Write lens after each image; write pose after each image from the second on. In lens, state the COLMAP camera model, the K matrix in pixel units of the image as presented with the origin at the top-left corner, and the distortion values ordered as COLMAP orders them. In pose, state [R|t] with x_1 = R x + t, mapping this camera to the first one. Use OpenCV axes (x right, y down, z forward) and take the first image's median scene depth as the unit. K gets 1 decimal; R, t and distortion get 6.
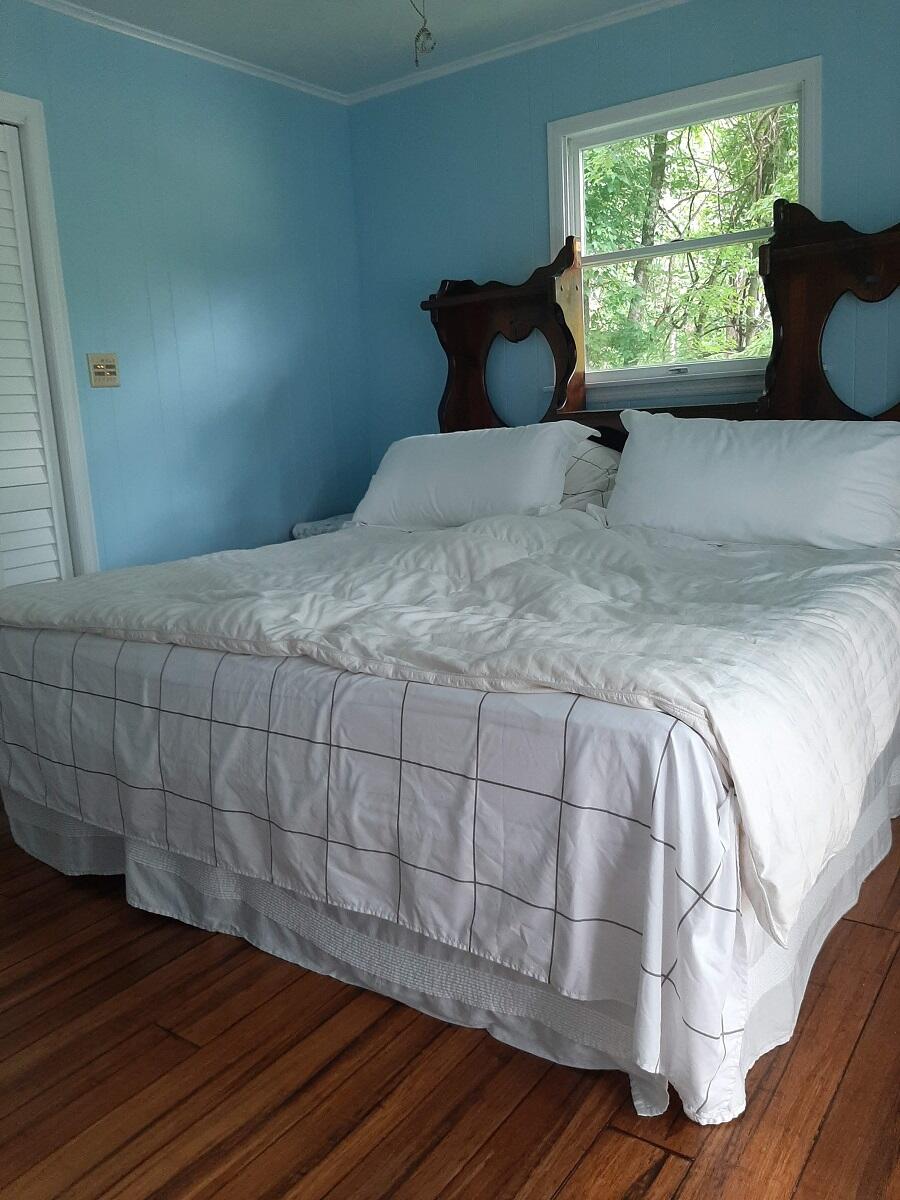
lens RADIAL K [[935.9, 0, 450.0], [0, 935.9, 600.0], [0, 0, 1]] dist [0.007266, -0.129799]
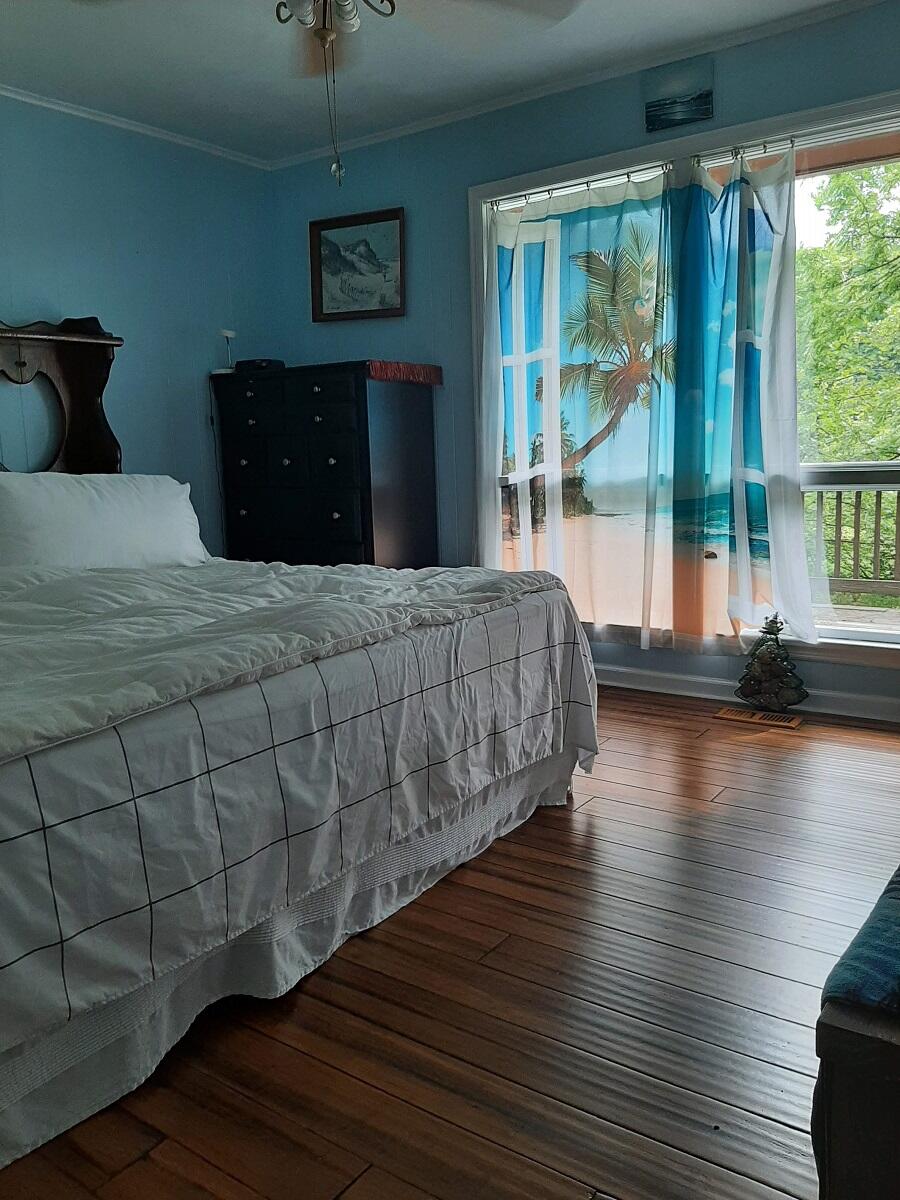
lens RADIAL K [[935.9, 0, 450.0], [0, 935.9, 600.0], [0, 0, 1]] dist [0.007266, -0.129799]
pose [[-0.001093, -0.102824, 0.994699, -1.488596], [0.223503, 0.969512, 0.100466, -0.096242], [-0.974703, 0.222428, 0.021921, 0.965038]]
